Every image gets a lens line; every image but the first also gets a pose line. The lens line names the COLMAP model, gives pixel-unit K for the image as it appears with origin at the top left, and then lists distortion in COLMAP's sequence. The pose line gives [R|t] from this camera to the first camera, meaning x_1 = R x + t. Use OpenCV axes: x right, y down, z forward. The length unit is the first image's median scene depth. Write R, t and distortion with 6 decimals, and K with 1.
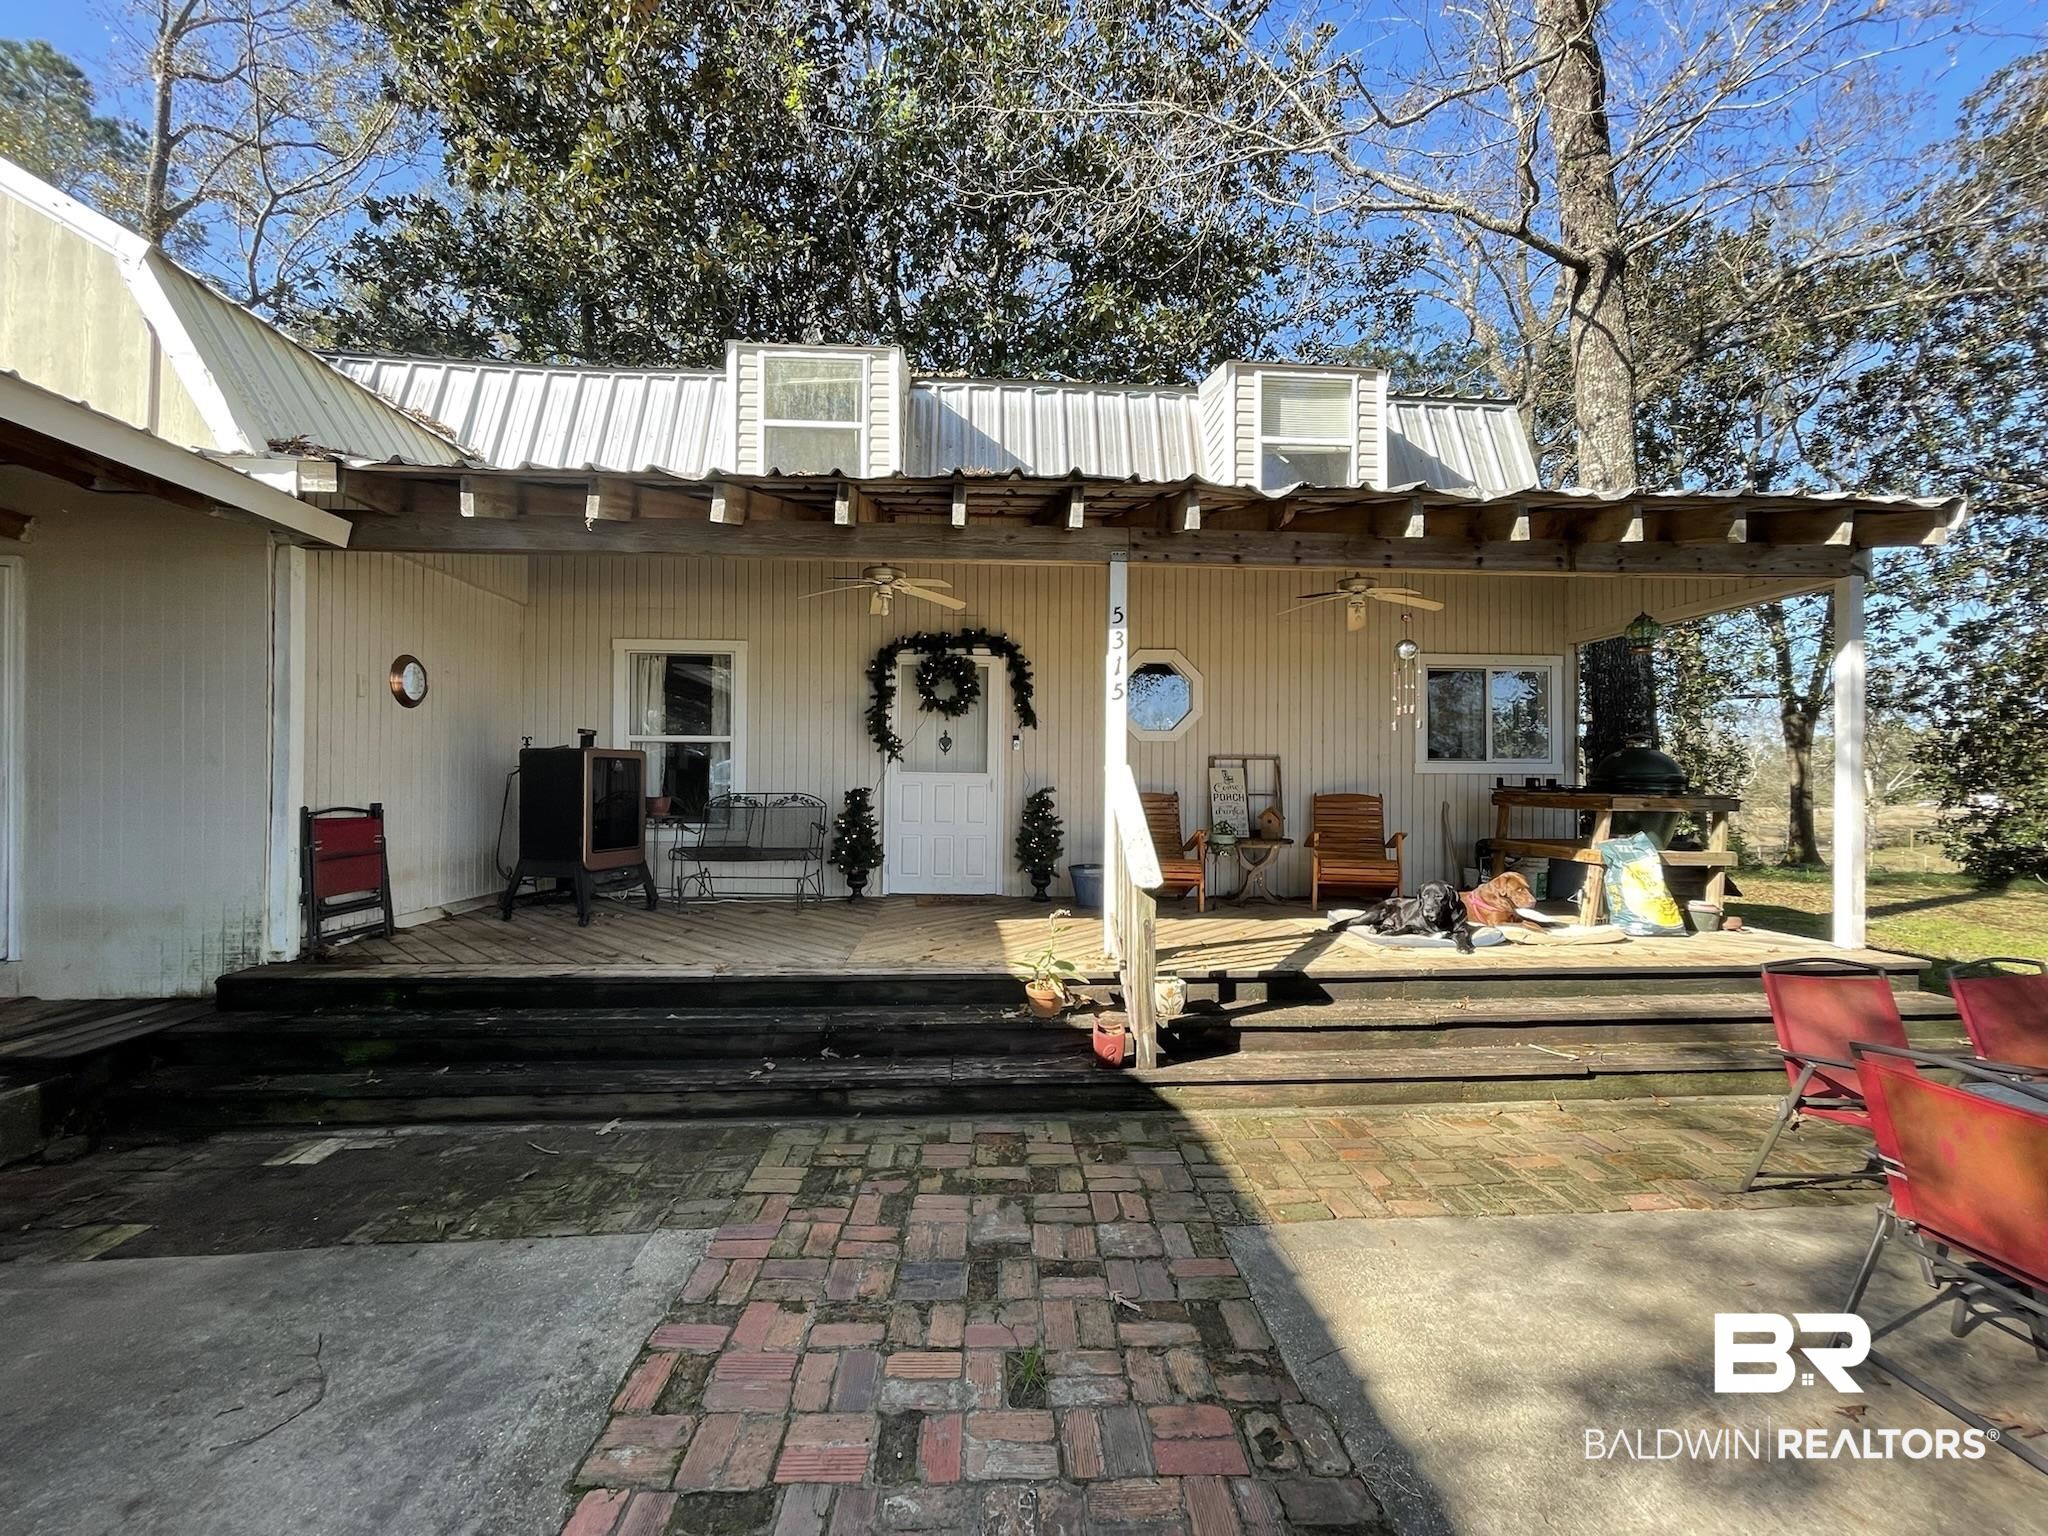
lens RADIAL K [[822.7, 0, 1023.6], [0, 822.7, 774.7], [0, 0, 1]] dist [-0.002008, -0.000141]
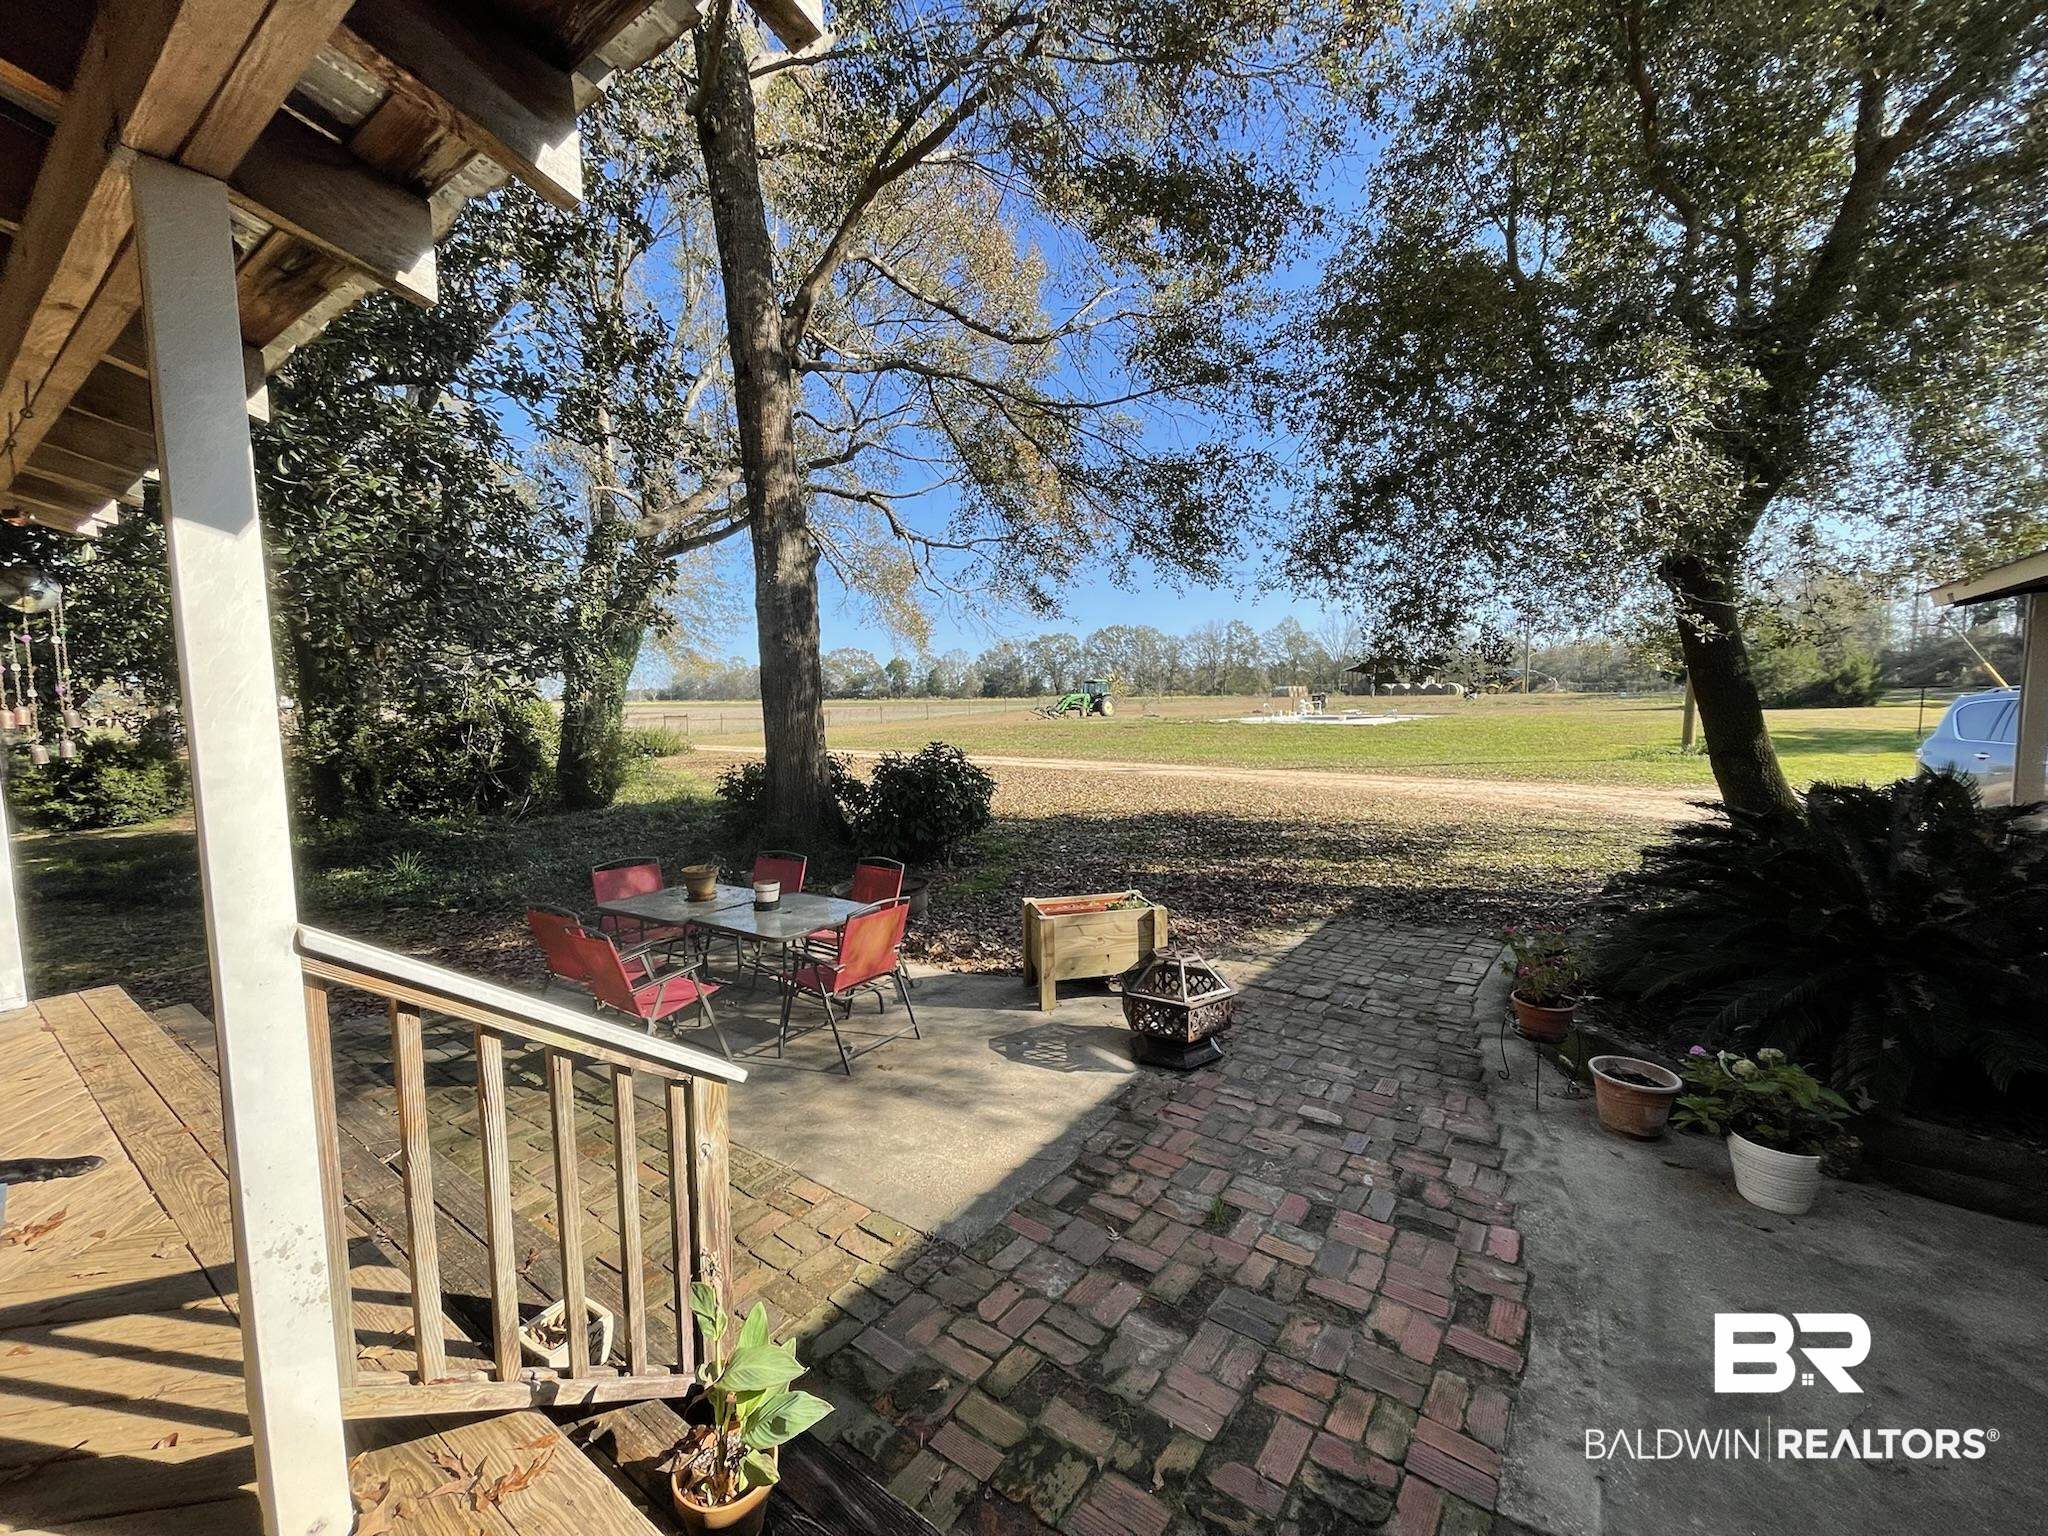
lens RADIAL K [[822.7, 0, 1023.6], [0, 822.7, 774.7], [0, 0, 1]] dist [-0.002008, -0.000141]
pose [[-0.781132, -0.052588, 0.622147, -0.512030], [-0.002826, 0.996734, 0.080704, -0.166080], [-0.624360, 0.061282, -0.778729, 1.977734]]
